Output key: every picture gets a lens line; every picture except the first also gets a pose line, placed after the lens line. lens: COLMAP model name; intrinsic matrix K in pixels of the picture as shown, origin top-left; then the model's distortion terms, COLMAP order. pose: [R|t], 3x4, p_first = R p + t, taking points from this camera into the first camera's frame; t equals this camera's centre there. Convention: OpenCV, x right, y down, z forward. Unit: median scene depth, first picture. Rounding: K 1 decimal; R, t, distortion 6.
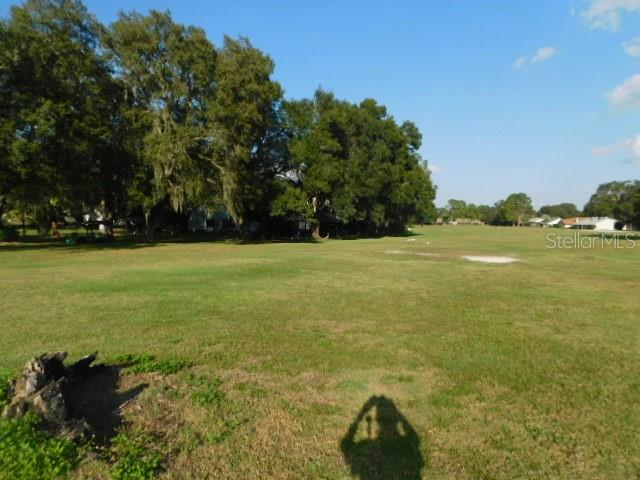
lens RADIAL K [[425.1, 0, 320.7], [0, 425.1, 230.9], [0, 0, 1]] dist [-0.069006, 0.057218]
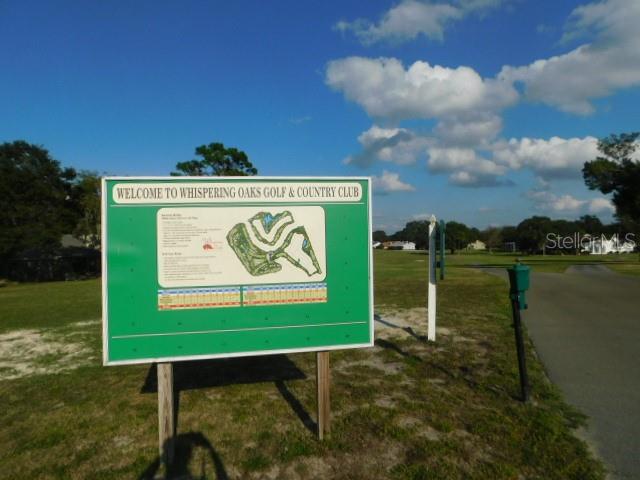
lens RADIAL K [[425.1, 0, 320.7], [0, 425.1, 230.9], [0, 0, 1]] dist [-0.069006, 0.057218]
pose [[0.907558, -0.012979, 0.419725, -1.453404], [0.036227, 0.998216, -0.047464, -0.042120], [-0.418360, 0.058282, 0.906409, -1.591302]]
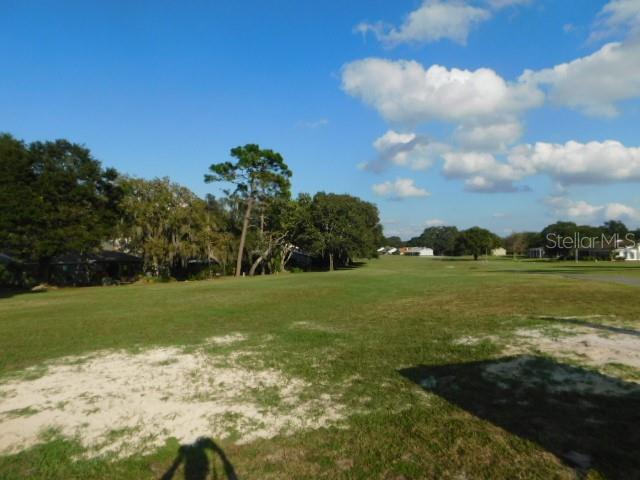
lens RADIAL K [[425.1, 0, 320.7], [0, 425.1, 230.9], [0, 0, 1]] dist [-0.069006, 0.057218]
pose [[0.916999, -0.005647, 0.398849, -1.531828], [0.033121, 0.997525, -0.062027, -0.041490], [-0.397512, 0.070089, 0.914916, -1.491099]]
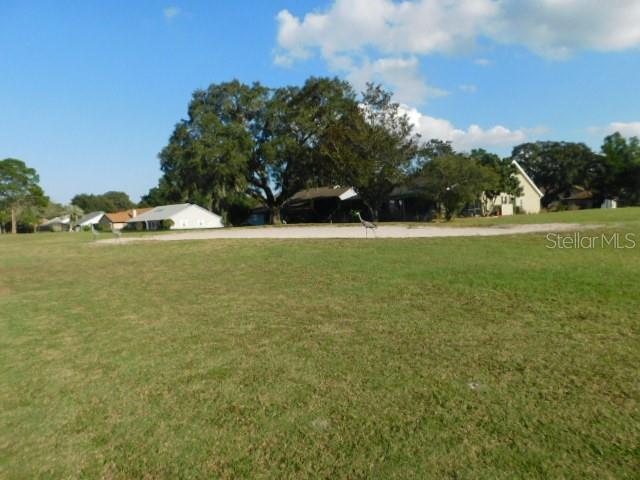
lens RADIAL K [[425.1, 0, 320.7], [0, 425.1, 230.9], [0, 0, 1]] dist [-0.069006, 0.057218]
pose [[0.557592, -0.068338, 0.827297, 1.760979], [0.075274, 0.996662, 0.031595, -0.020479], [-0.826695, 0.044657, 0.560875, 2.936798]]
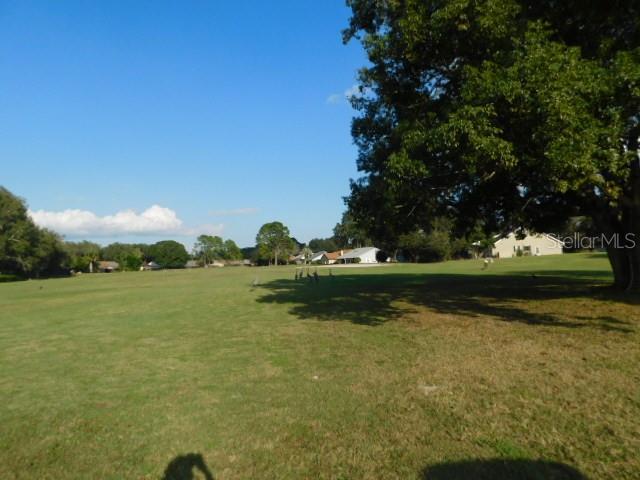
lens RADIAL K [[425.1, 0, 320.7], [0, 425.1, 230.9], [0, 0, 1]] dist [-0.069006, 0.057218]
pose [[0.898541, -0.023625, 0.438254, 1.272844], [0.068946, 0.993750, -0.087789, 0.001127], [-0.433441, 0.109098, 0.894554, 1.638098]]
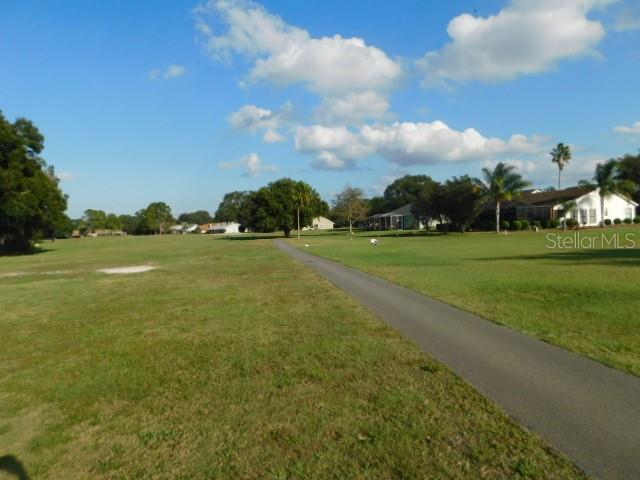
lens RADIAL K [[425.1, 0, 320.7], [0, 425.1, 230.9], [0, 0, 1]] dist [-0.069006, 0.057218]
pose [[0.693788, -0.052936, 0.718231, 0.015466], [0.068574, 0.997619, 0.007288, 0.000515], [-0.716907, 0.044195, 0.695766, -0.004606]]
